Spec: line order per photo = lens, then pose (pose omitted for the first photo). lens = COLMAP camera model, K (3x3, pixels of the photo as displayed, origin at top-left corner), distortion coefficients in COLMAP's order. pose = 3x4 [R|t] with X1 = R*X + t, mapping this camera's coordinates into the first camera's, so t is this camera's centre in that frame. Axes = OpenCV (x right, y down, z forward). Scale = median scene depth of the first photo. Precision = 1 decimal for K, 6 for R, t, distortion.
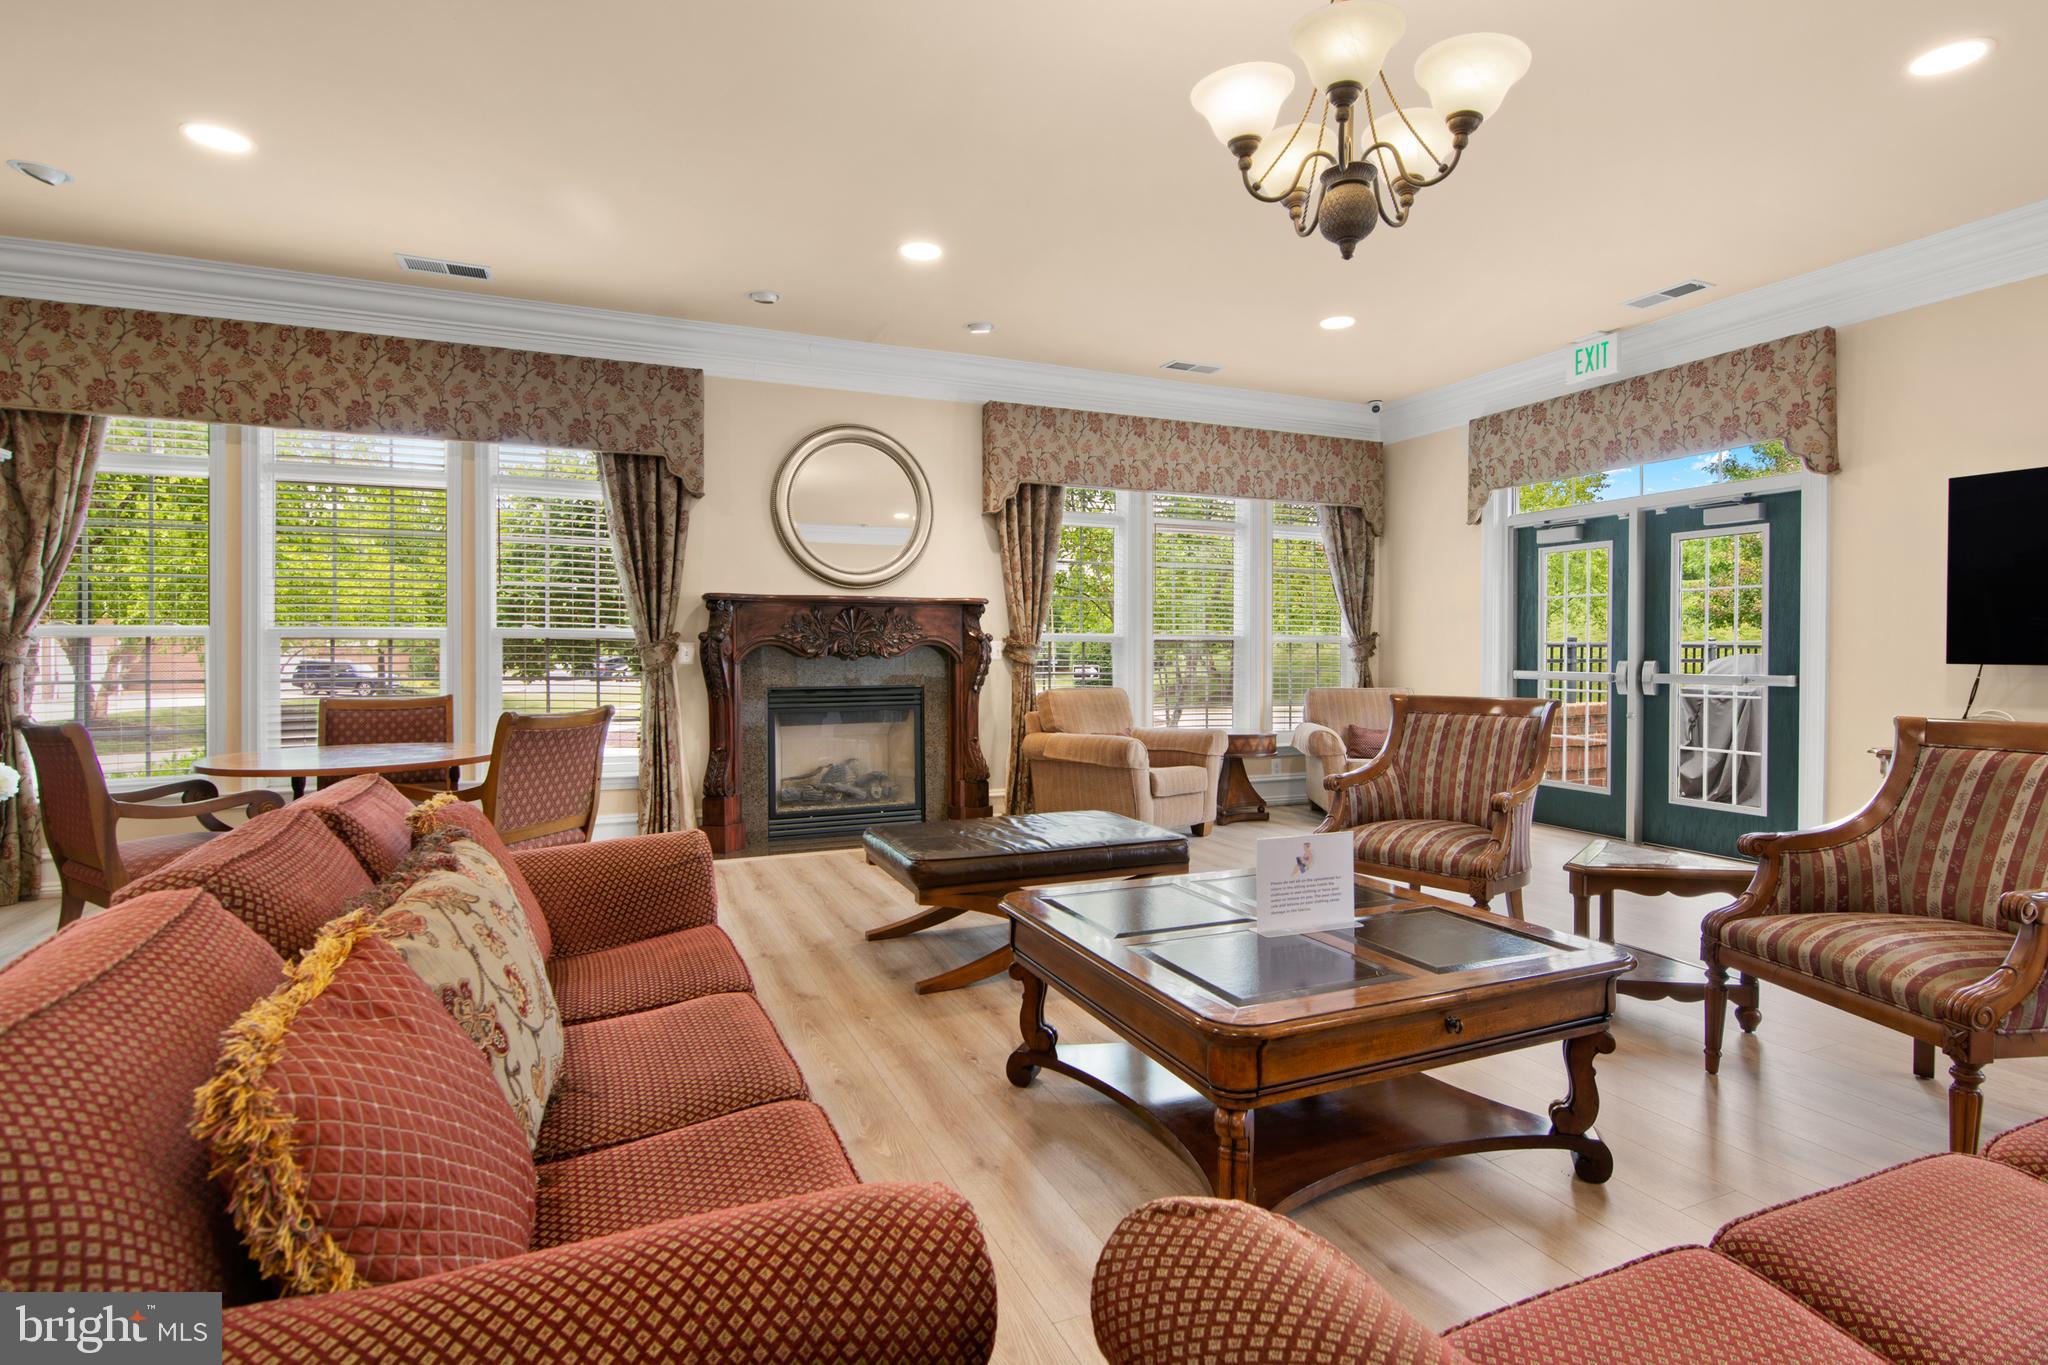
lens RADIAL K [[1014.8, 0, 1027.4], [0, 1014.8, 665.2], [0, 0, 1]] dist [0.006819, -0.003204]
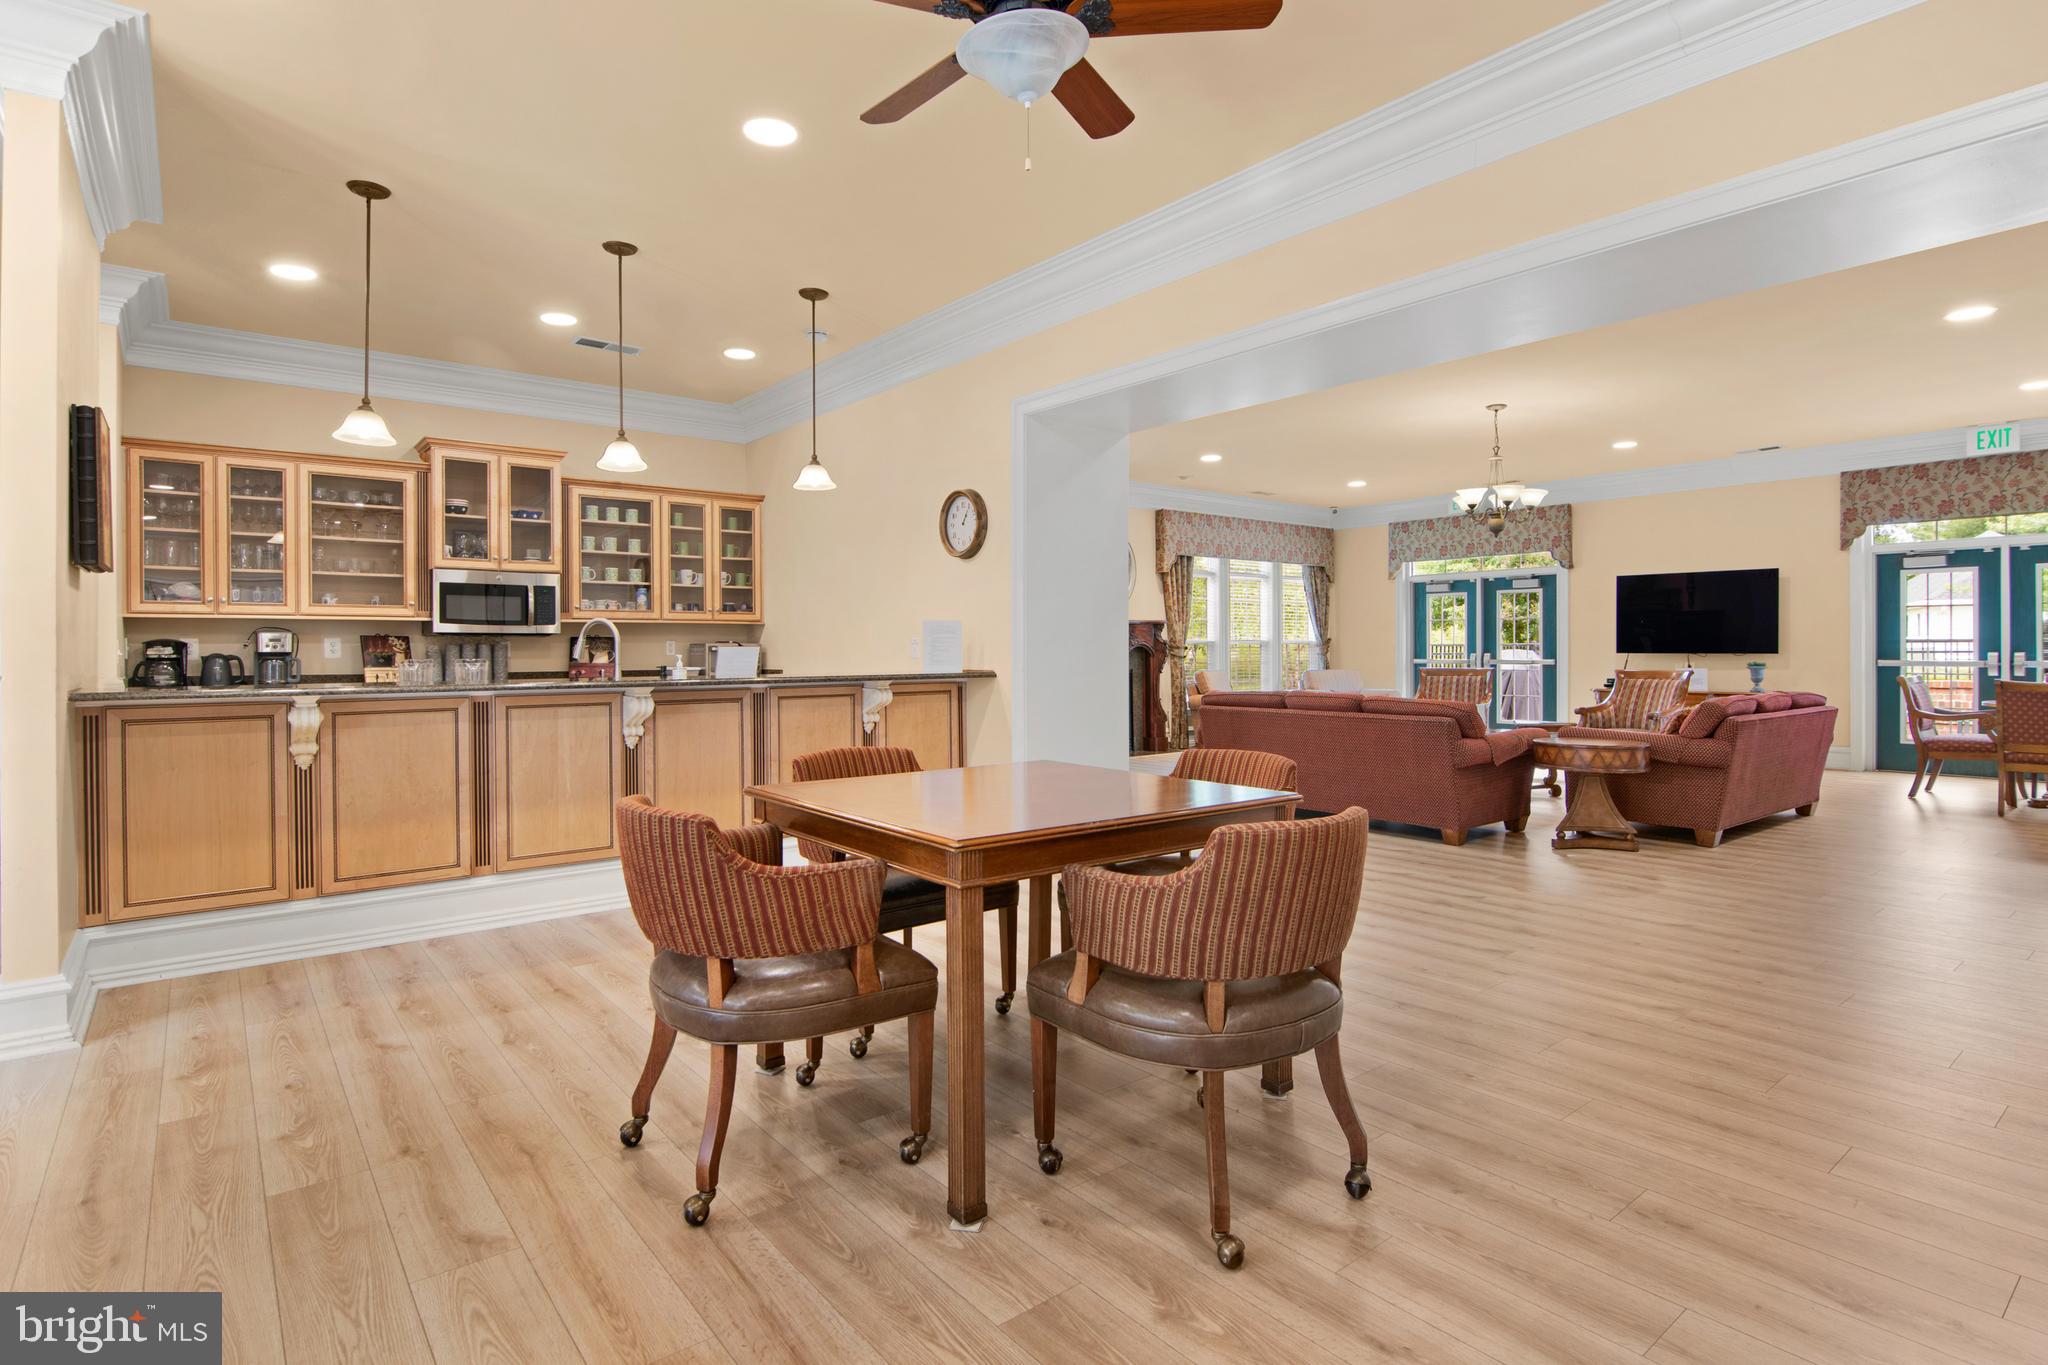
lens RADIAL K [[1042.1, 0, 1002.6], [0, 1042.1, 669.8], [0, 0, 1]] dist [-0.017797, 0.003029]
pose [[0.968518, -0.009339, 0.248767, -0.866089], [0.008084, 0.999949, 0.006067, 0.008619], [-0.248811, -0.003865, 0.968544, -0.786947]]
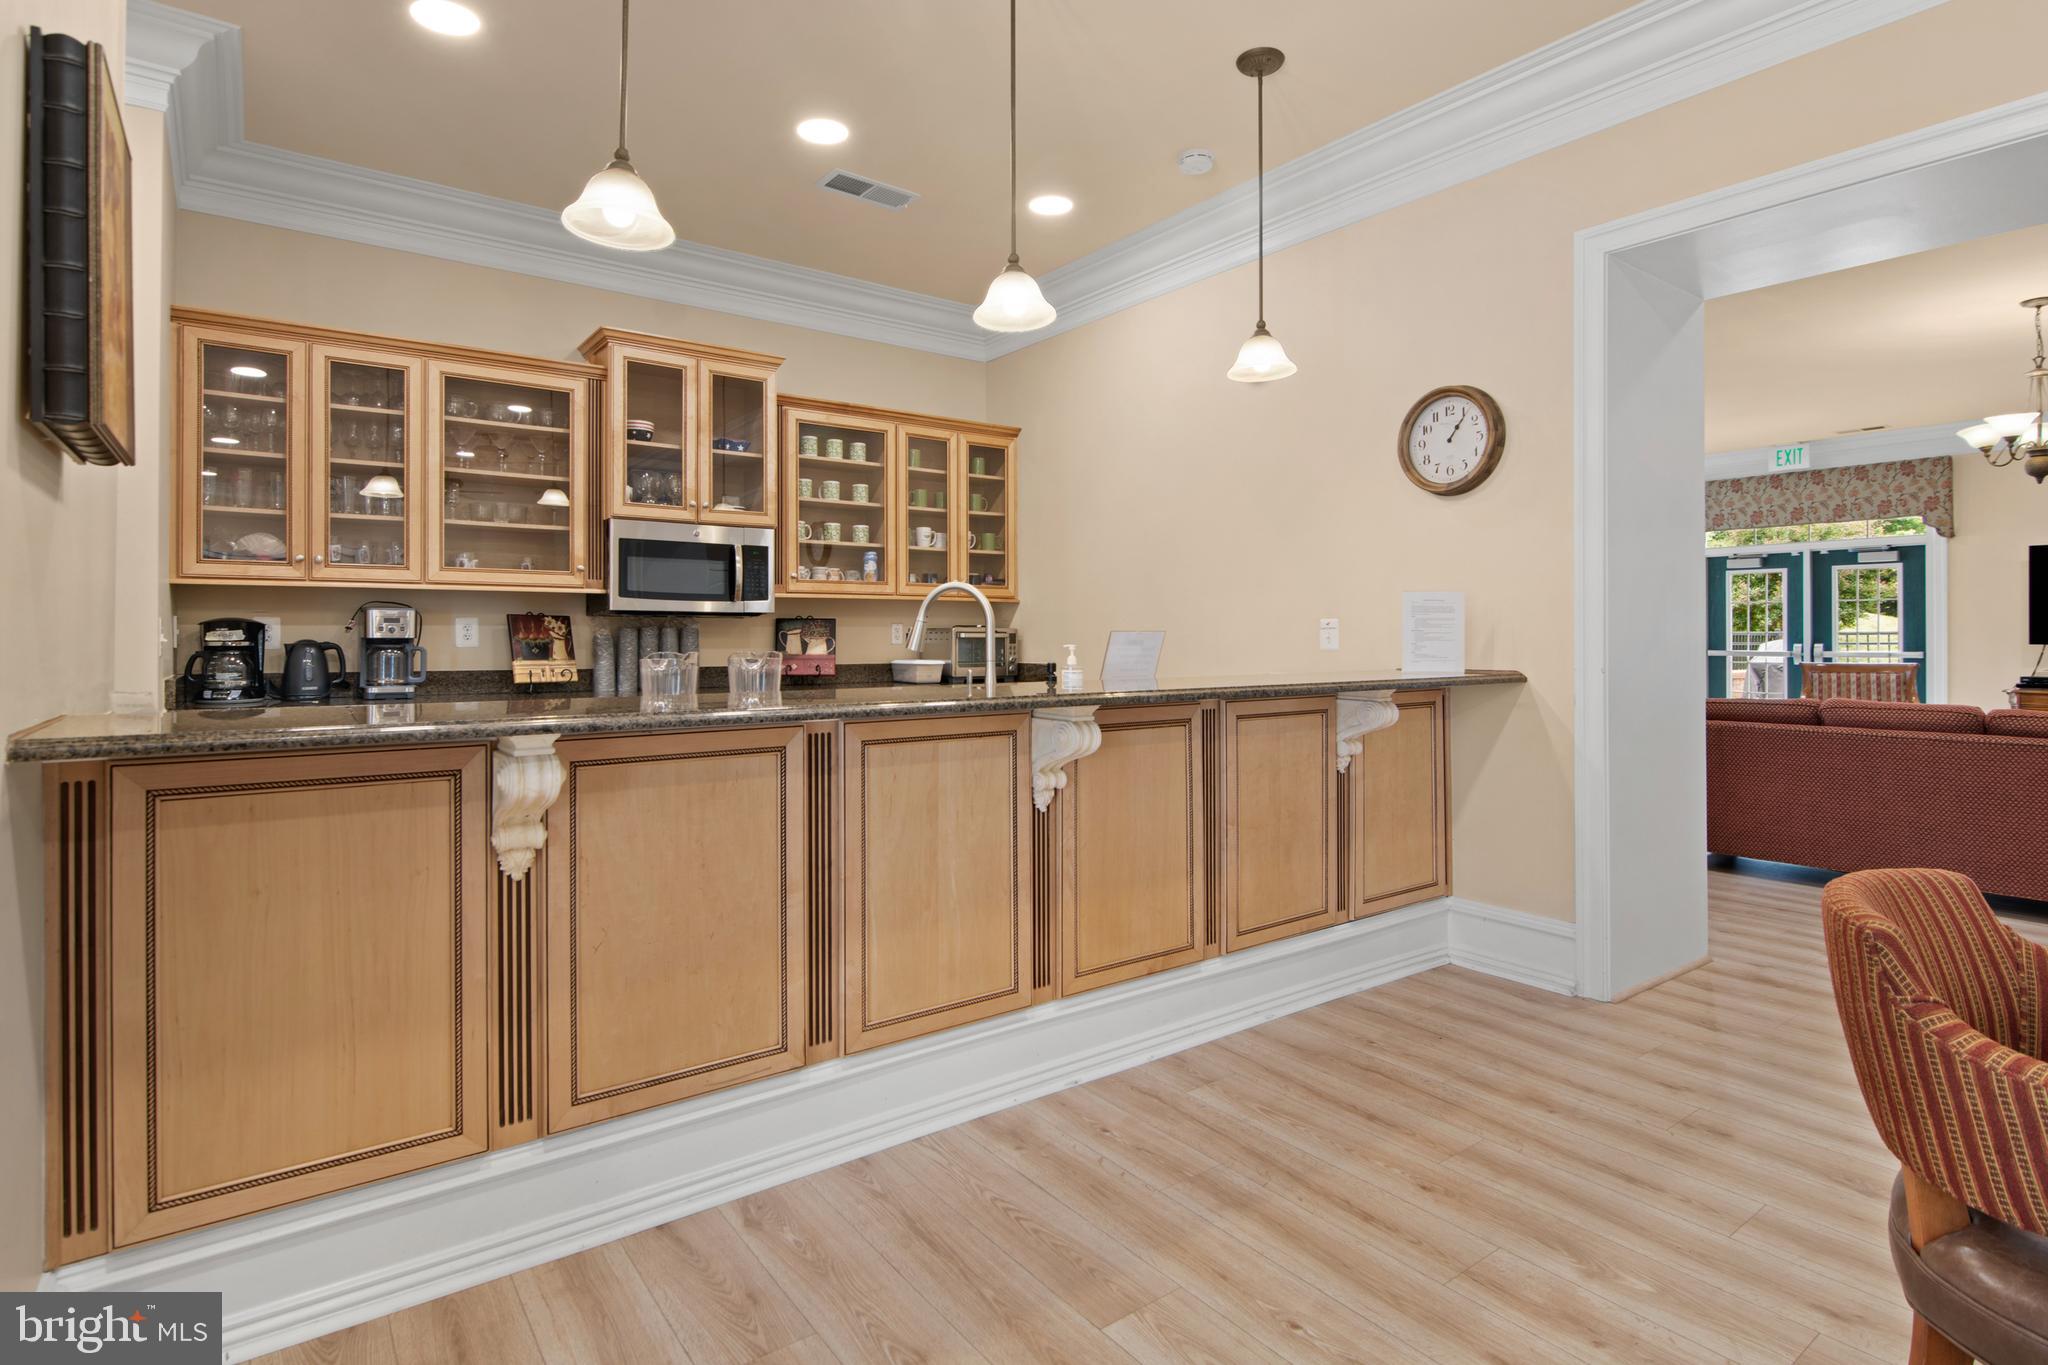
lens RADIAL K [[1042.1, 0, 1000.1], [0, 1042.1, 646.0], [0, 0, 1]] dist [-0.017797, 0.003029]
pose [[0.977207, -0.004008, 0.212249, -1.069367], [0.005240, 0.999973, -0.005240, 0.002085], [-0.212222, 0.006233, 0.977202, -0.355050]]
